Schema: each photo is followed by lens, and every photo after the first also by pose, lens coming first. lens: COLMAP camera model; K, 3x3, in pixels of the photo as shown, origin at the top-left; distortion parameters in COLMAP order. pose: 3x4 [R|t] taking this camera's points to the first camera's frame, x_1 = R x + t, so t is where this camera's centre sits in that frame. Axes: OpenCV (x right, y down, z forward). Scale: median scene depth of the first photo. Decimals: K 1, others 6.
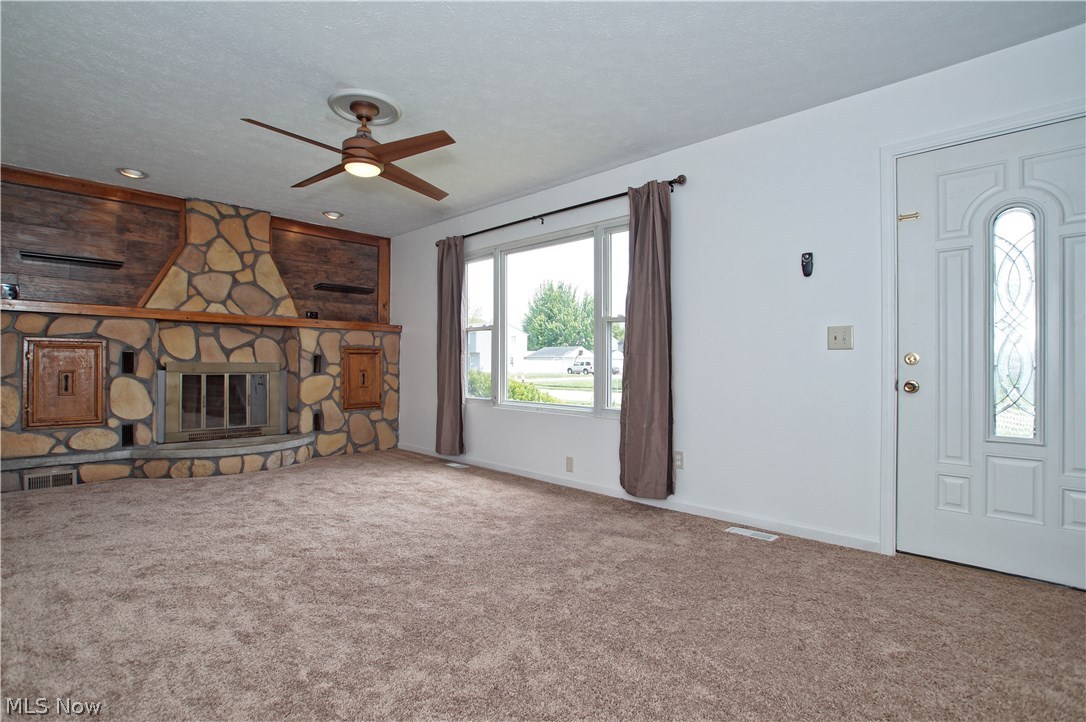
lens RADIAL K [[528.0, 0, 543.0], [0, 528.0, 361.0], [0, 0, 1]] dist [-0.076735, 0.041319]
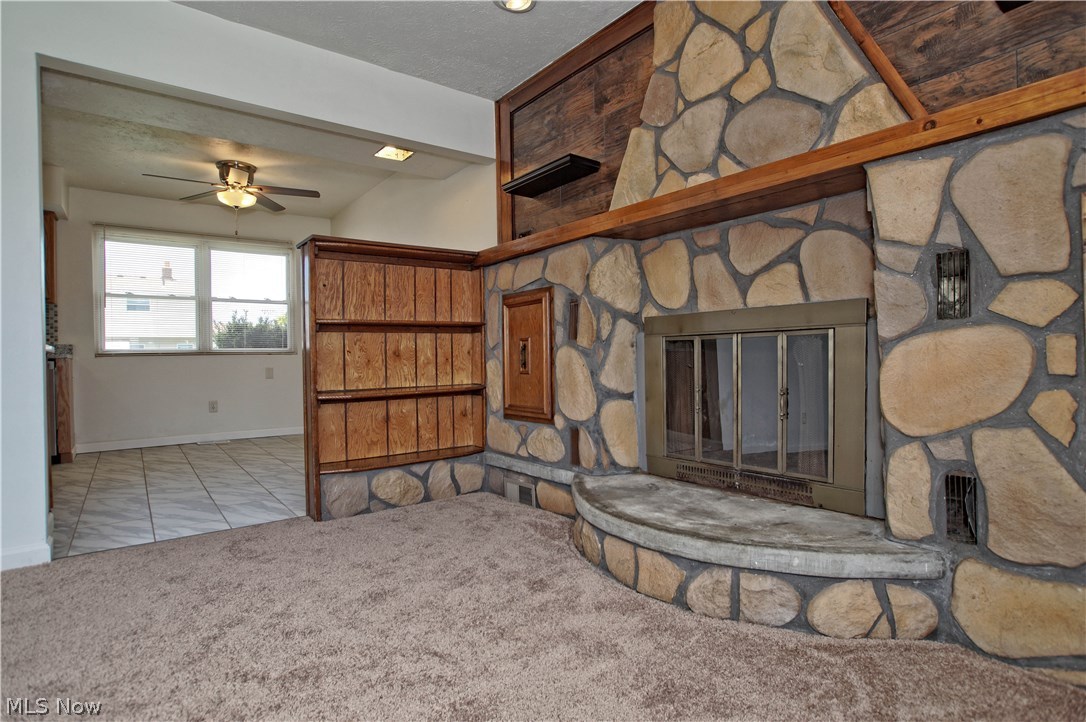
lens RADIAL K [[559.0, 0, 551.6], [0, 559.0, 358.8], [0, 0, 1]] dist [-0.066247, 0.030749]
pose [[-0.124114, -0.005330, -0.992254, -0.155019], [0.025149, 0.999647, -0.008515, 0.044055], [0.991949, -0.026011, -0.123936, 0.918088]]
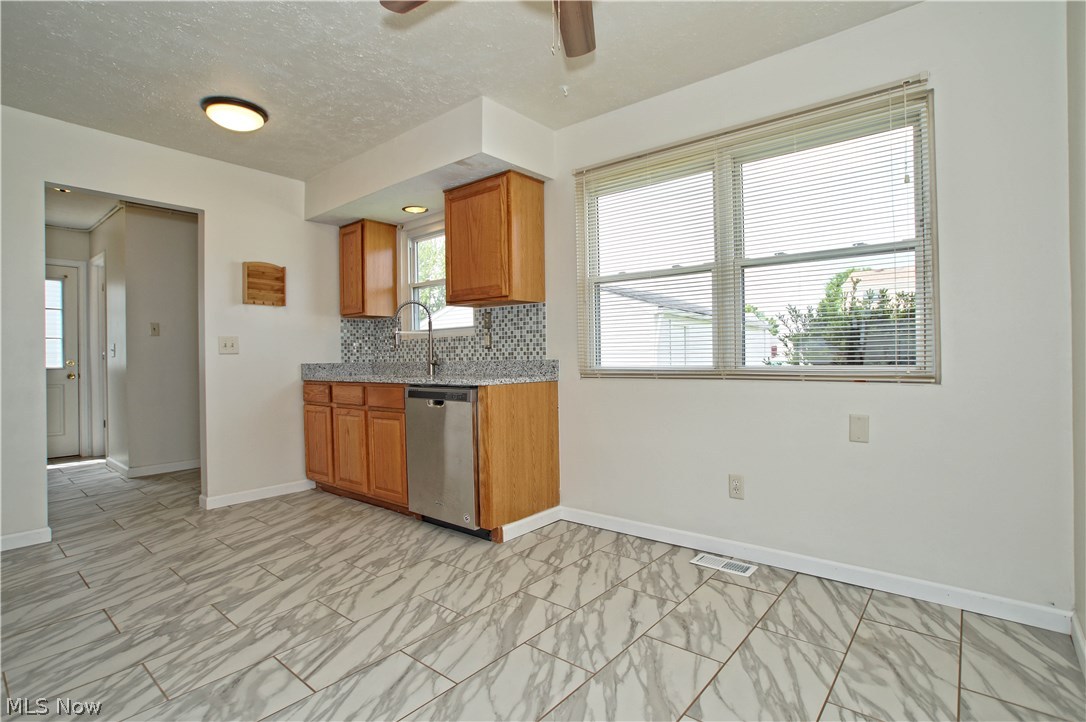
lens RADIAL K [[526.0, 0, 551.1], [0, 526.0, 359.9], [0, 0, 1]] dist [-0.066592, 0.028378]
pose [[-0.995760, 0.004888, -0.091864, -0.991212], [0.005221, 0.999981, -0.003379, -0.011757], [0.091846, -0.003845, -0.995766, 0.565740]]
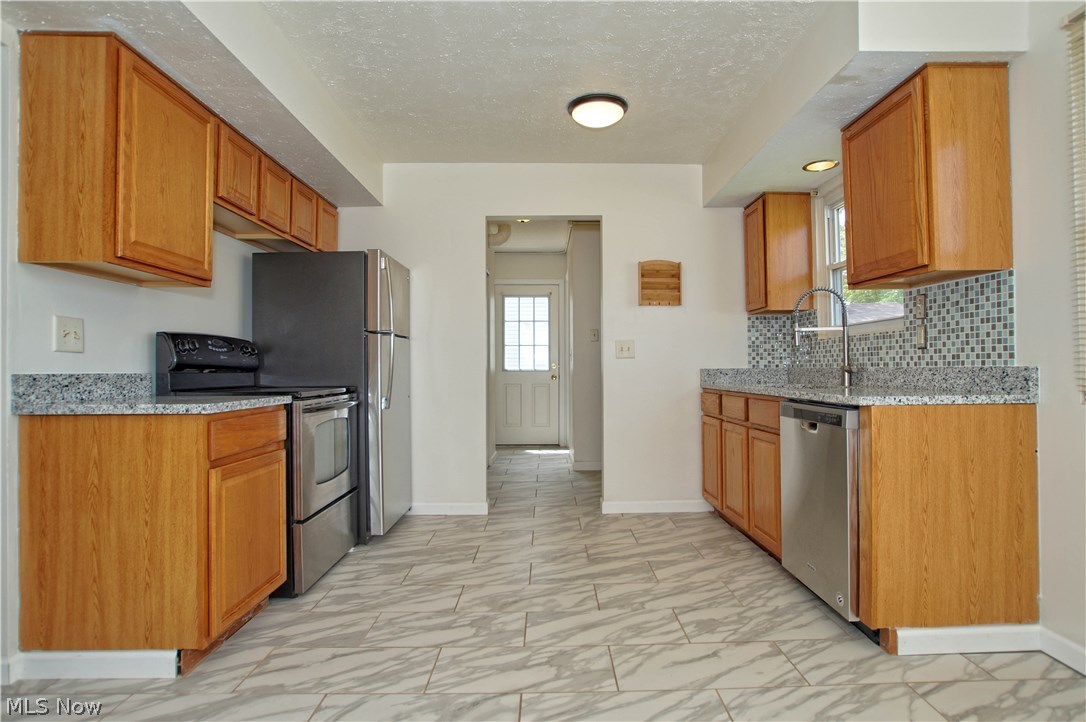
lens RADIAL K [[578.8, 0, 552.7], [0, 578.8, 362.0], [0, 0, 1]] dist [-0.069991, 0.033895]
pose [[-0.711668, 0.002215, 0.702512, -1.099028], [-0.004100, 0.999965, -0.007306, -0.013427], [-0.702503, -0.008080, -0.711634, 0.430882]]
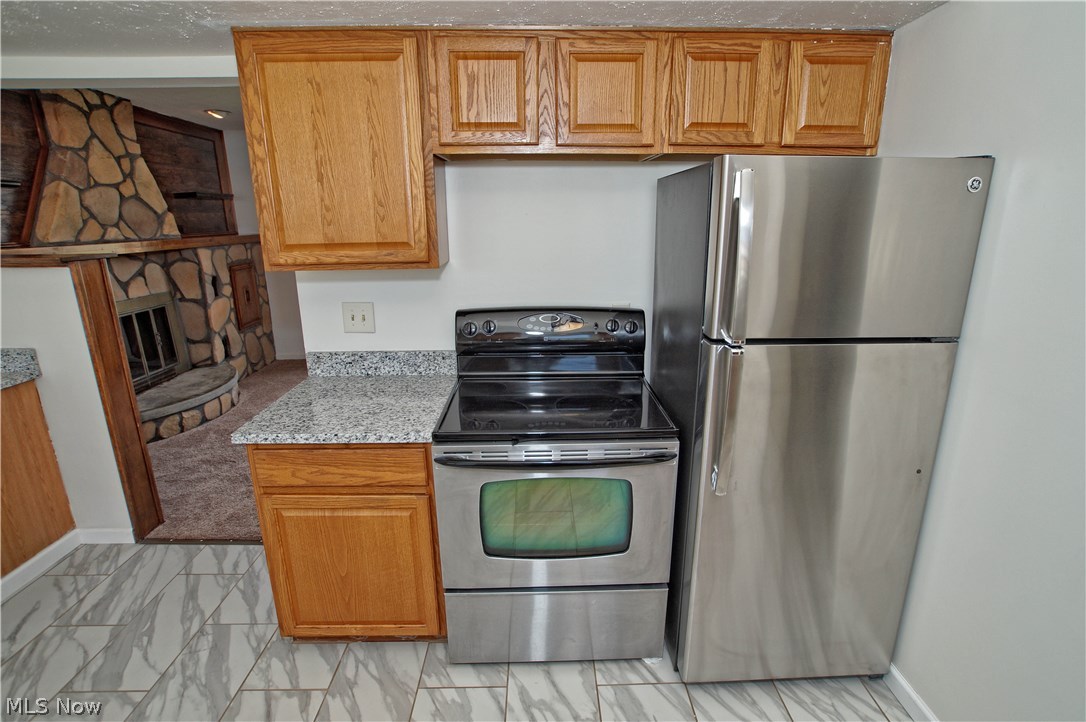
lens RADIAL K [[526.0, 0, 551.1], [0, 526.0, 359.9], [0, 0, 1]] dist [-0.066592, 0.028378]
pose [[0.691746, -0.202306, 0.693224, -0.739364], [0.005945, 0.961520, 0.274670, -0.124490], [-0.722116, -0.185881, 0.666331, -0.044812]]
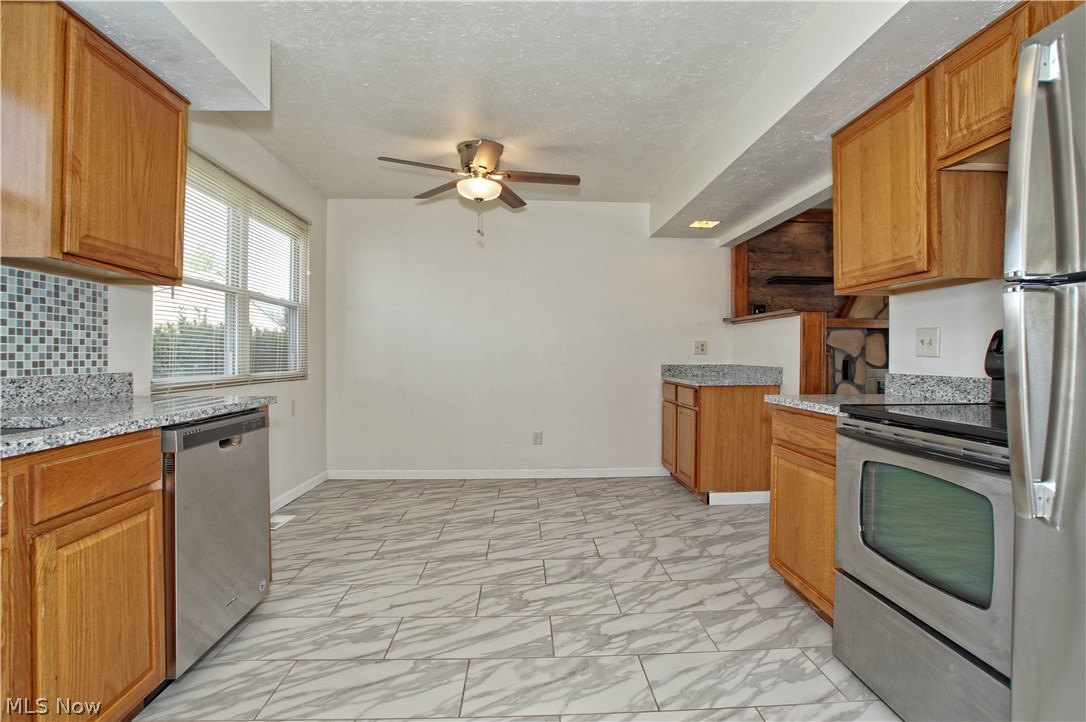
lens RADIAL K [[526.0, 0, 551.1], [0, 526.0, 359.9], [0, 0, 1]] dist [-0.066592, 0.028378]
pose [[0.740363, -0.002447, -0.672203, -0.473109], [0.008078, 0.999954, 0.005257, -0.025253], [0.672158, -0.009322, 0.740349, -0.196219]]
